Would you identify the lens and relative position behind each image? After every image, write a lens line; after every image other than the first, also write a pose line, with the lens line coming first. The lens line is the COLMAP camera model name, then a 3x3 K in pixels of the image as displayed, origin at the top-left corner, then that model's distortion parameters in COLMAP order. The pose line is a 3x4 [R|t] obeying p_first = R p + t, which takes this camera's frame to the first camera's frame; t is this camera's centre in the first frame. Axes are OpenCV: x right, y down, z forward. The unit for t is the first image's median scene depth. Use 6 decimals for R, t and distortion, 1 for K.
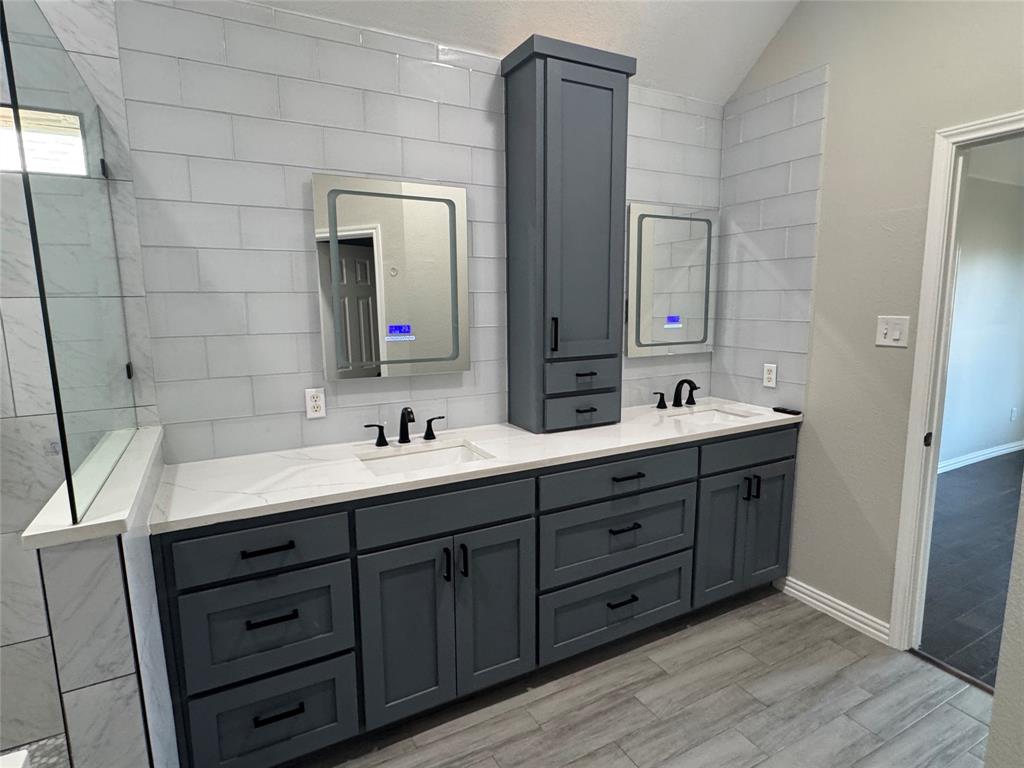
lens RADIAL K [[551.7, 0, 506.1], [0, 551.7, 384.1], [0, 0, 1]] dist [-0.013393, 0.006608]
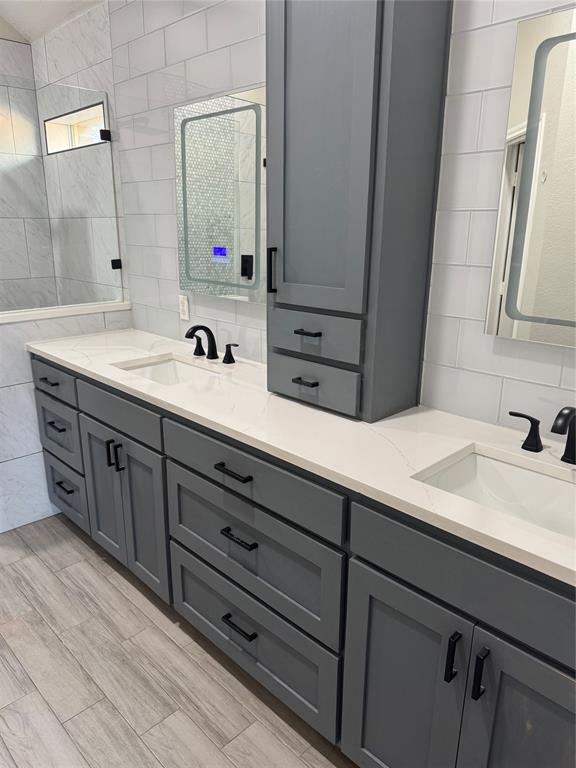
lens RADIAL K [[541.8, 0, 282.4], [0, 541.8, 385.5], [0, 0, 1]] dist [0.052624, -0.067680]
pose [[0.283289, 0.281754, -0.916713, 0.892622], [-0.155828, 0.956691, 0.245887, -0.134079], [0.946290, 0.073193, 0.314925, 0.843684]]
